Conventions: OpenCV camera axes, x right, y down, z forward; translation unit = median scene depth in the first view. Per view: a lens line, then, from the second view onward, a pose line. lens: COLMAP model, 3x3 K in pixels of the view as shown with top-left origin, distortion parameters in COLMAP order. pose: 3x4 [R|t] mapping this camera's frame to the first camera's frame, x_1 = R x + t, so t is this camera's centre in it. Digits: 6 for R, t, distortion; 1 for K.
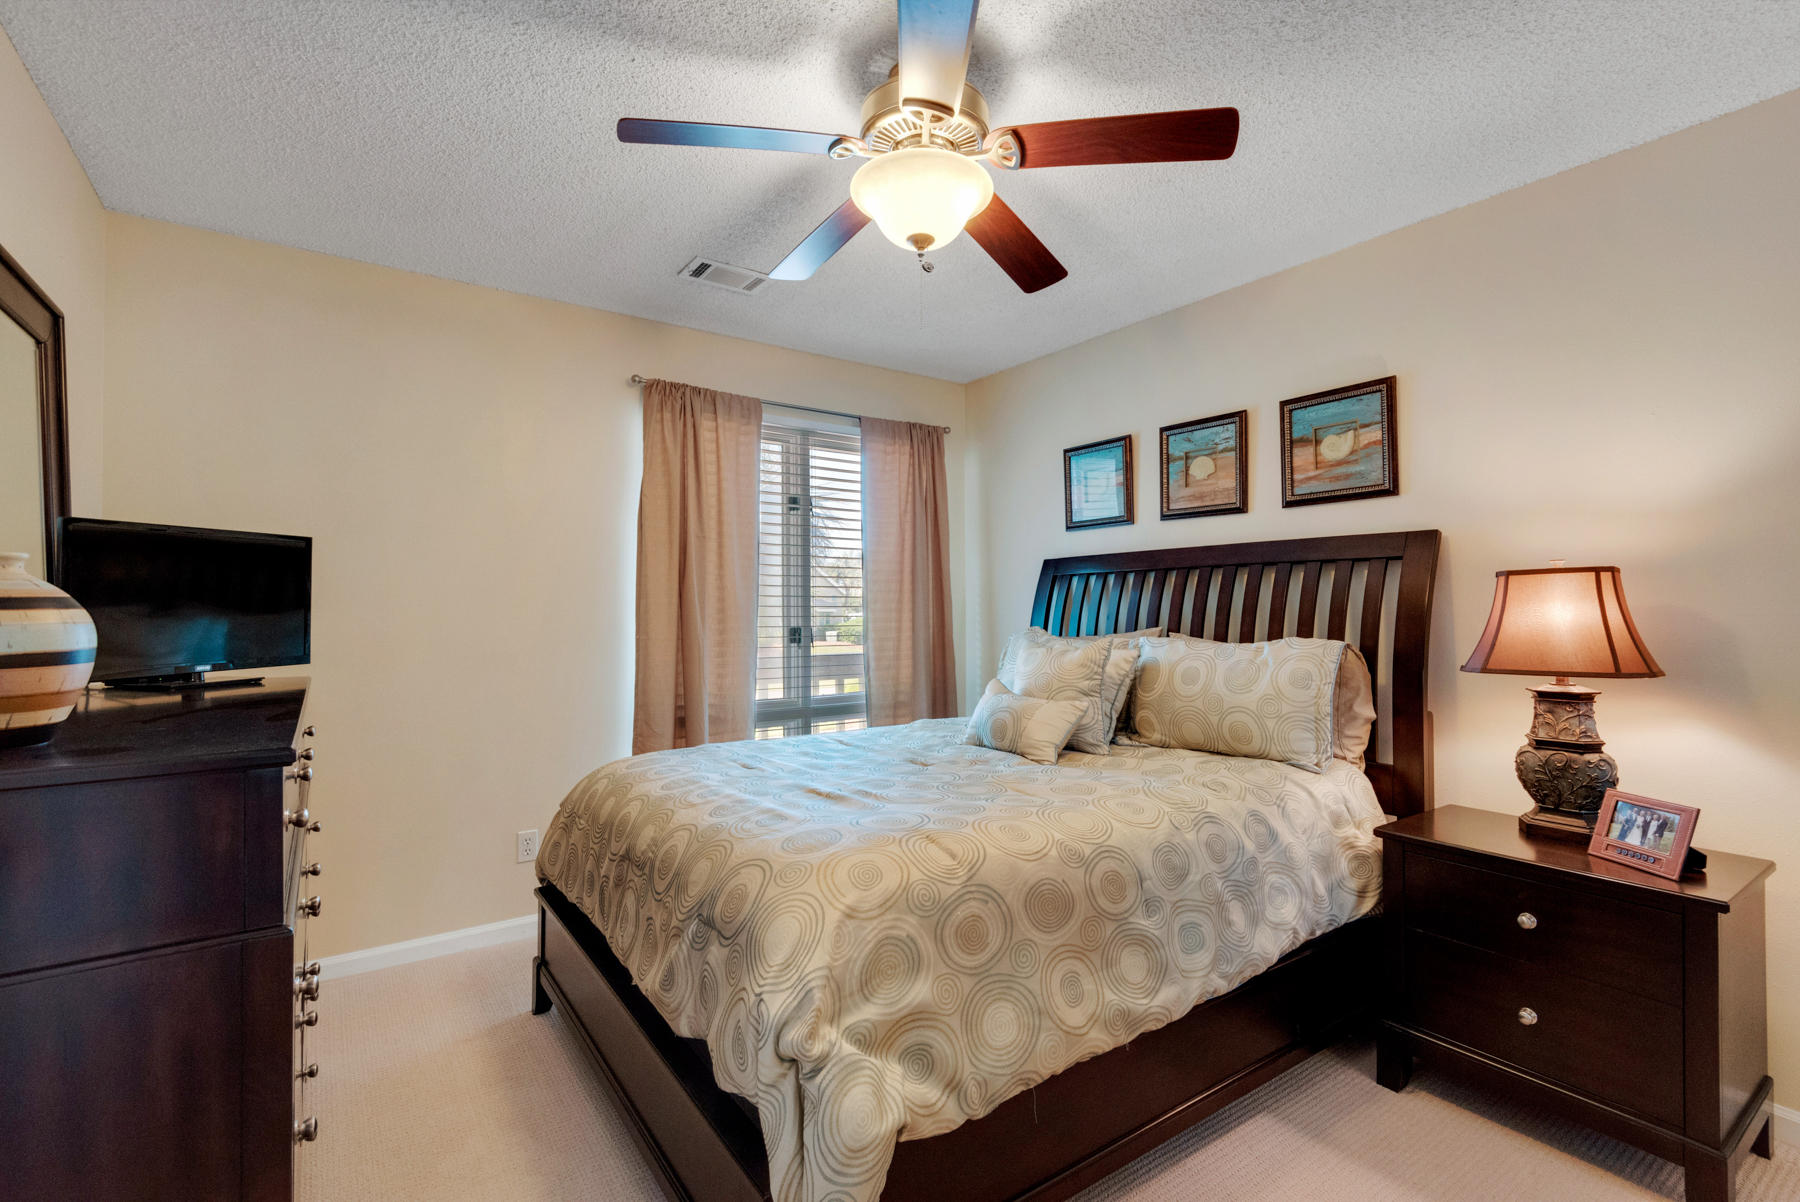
lens RADIAL K [[828.1, 0, 897.2], [0, 828.1, 597.5], [0, 0, 1]] dist [0.018006, -0.008668]
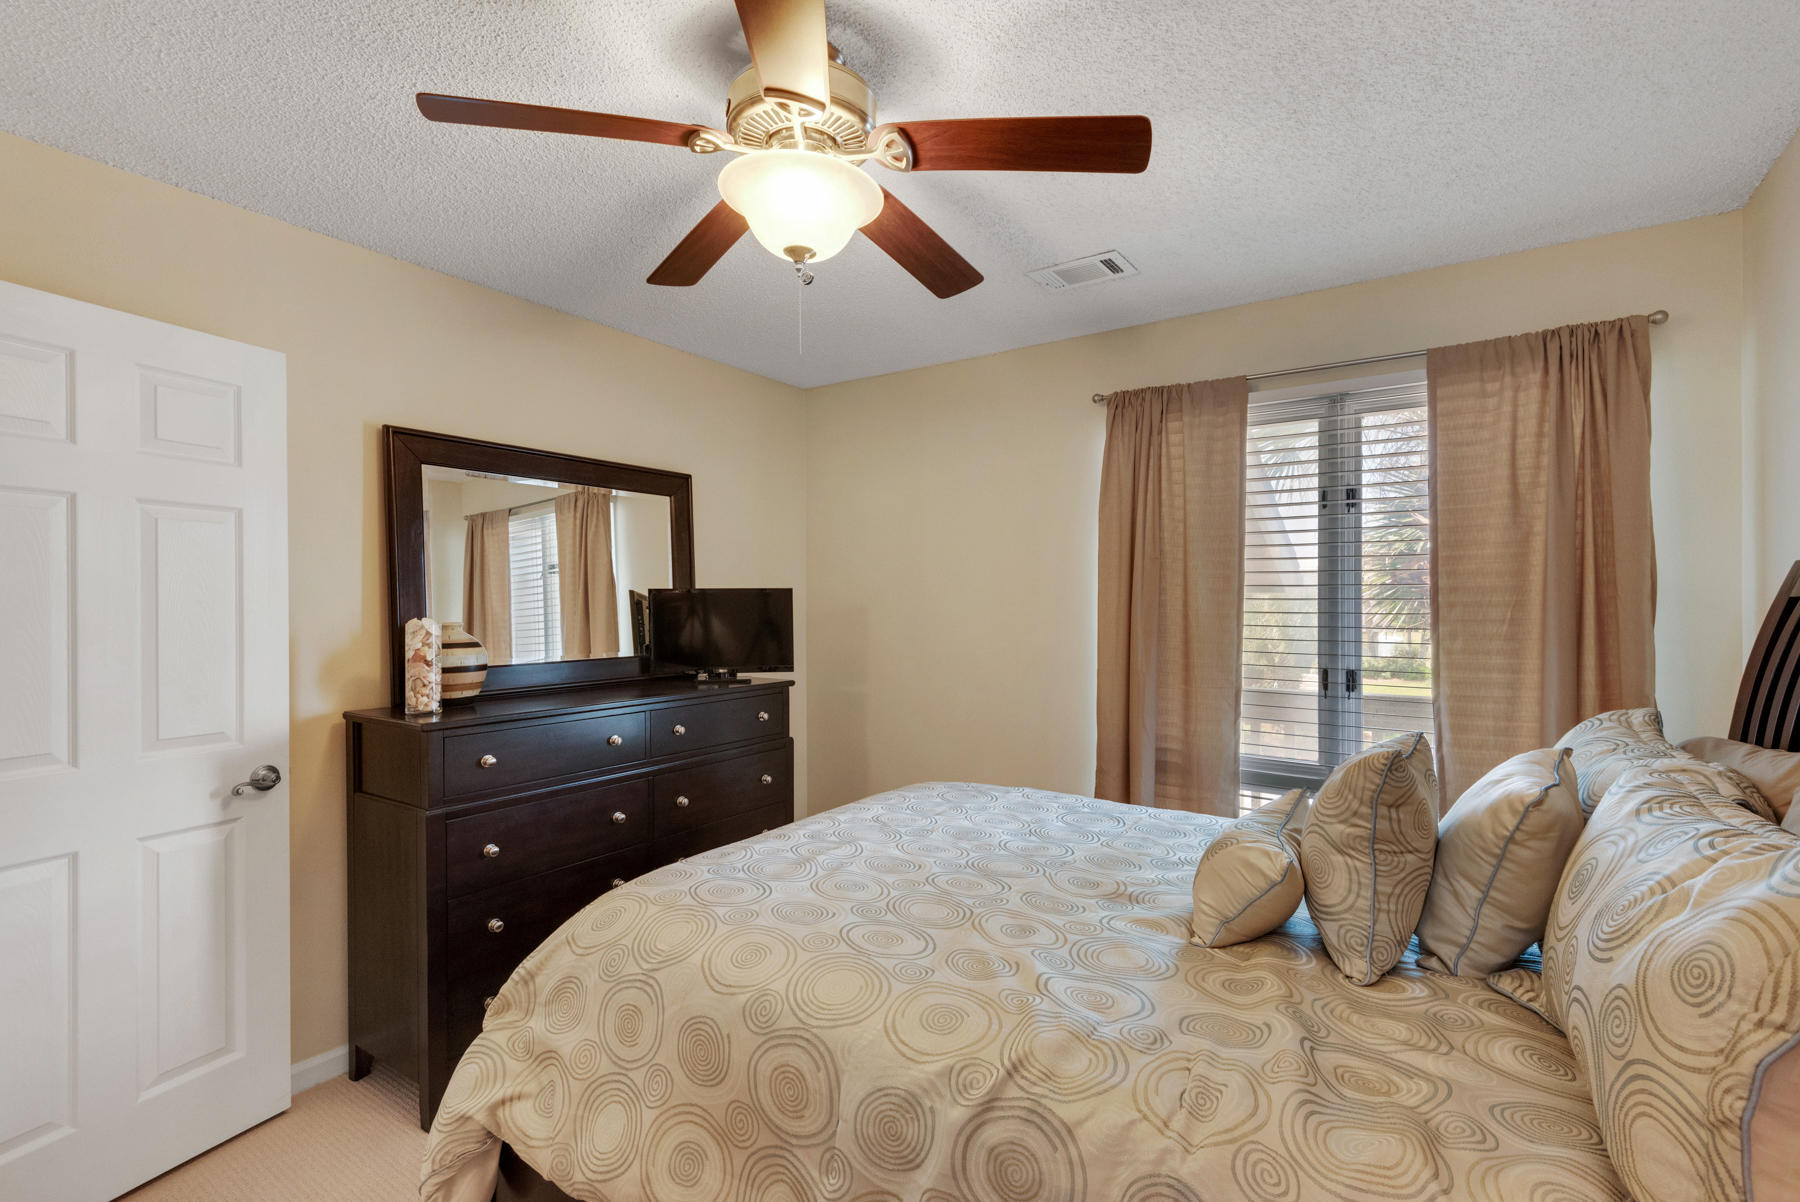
lens RADIAL K [[828.1, 0, 904.5], [0, 828.1, 603.9], [0, 0, 1]] dist [0.018006, -0.008668]
pose [[0.341408, 0.008349, -0.939878, 0.493497], [0.013230, 0.999819, 0.013688, -0.039150], [0.939822, -0.017108, 0.341235, 0.440497]]
